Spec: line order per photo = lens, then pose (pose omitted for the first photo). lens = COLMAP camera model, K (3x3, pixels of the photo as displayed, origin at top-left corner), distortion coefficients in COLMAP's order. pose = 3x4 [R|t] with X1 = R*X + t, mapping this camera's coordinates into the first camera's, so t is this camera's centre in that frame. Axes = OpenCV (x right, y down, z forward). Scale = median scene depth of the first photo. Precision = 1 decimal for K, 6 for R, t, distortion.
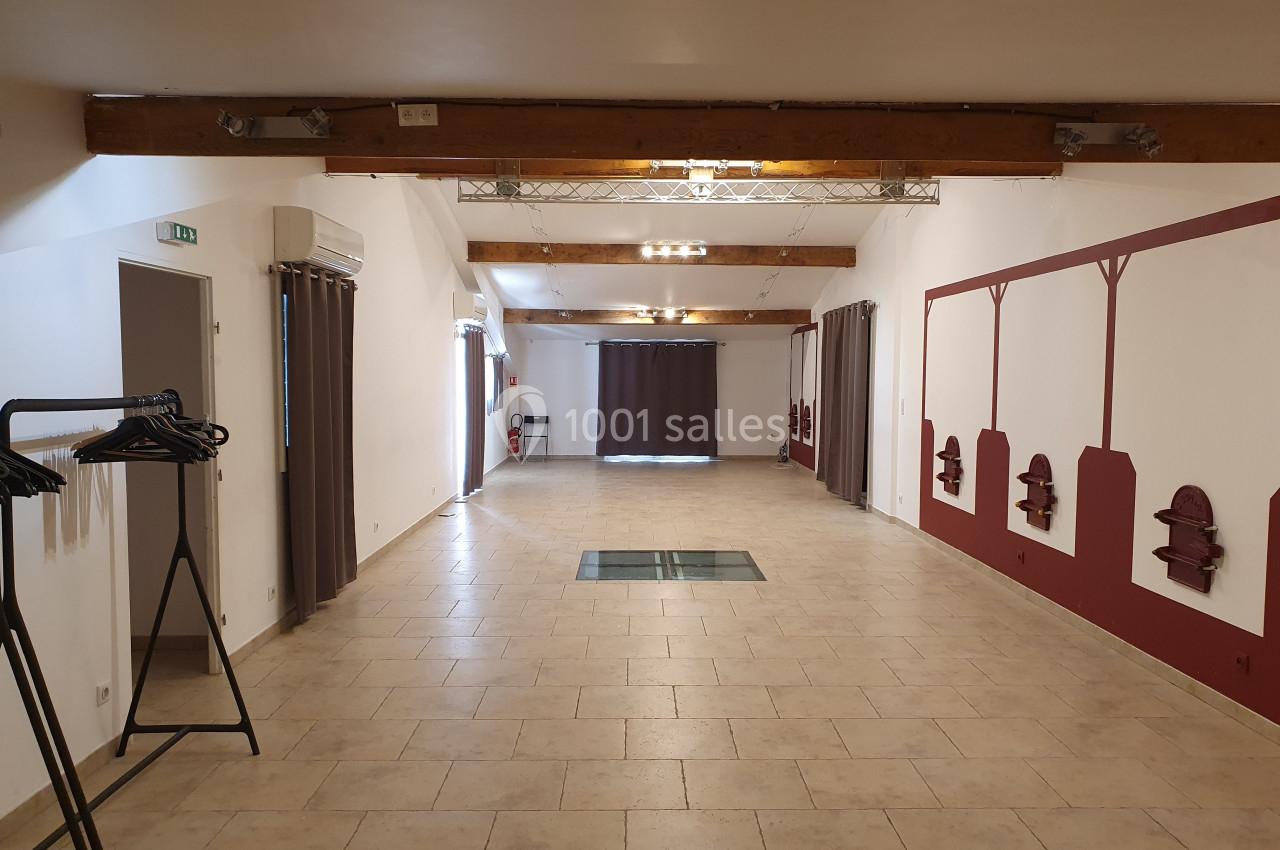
lens RADIAL K [[945.0, 0, 640.0], [0, 945.0, 425.0], [0, 0, 1]] dist [0.006227, 0.000065]
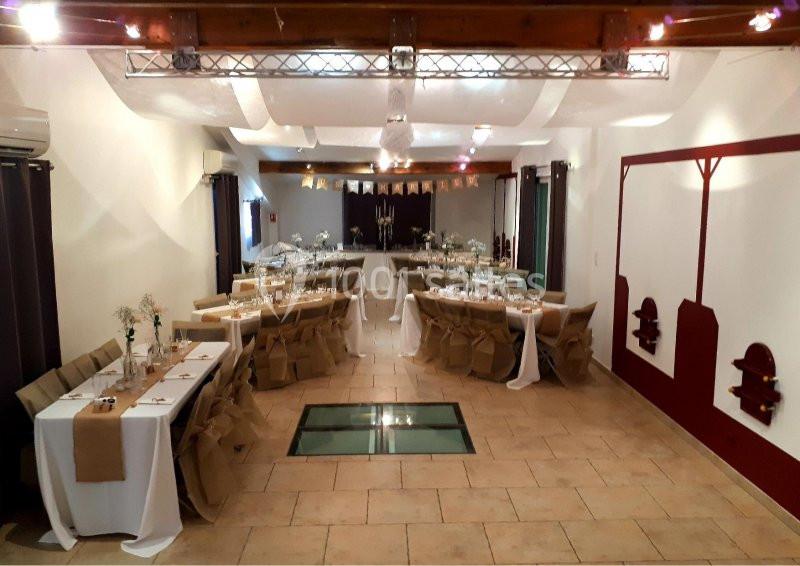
lens RADIAL K [[671.2, 0, 400.0], [0, 671.2, 283.0], [0, 0, 1]] dist [0.000419, -0.000247]
pose [[0.999719, -0.009211, 0.021835, 0.033624], [0.007504, 0.997003, 0.077000, -0.066798], [-0.022479, -0.076815, 0.996792, 0.258899]]
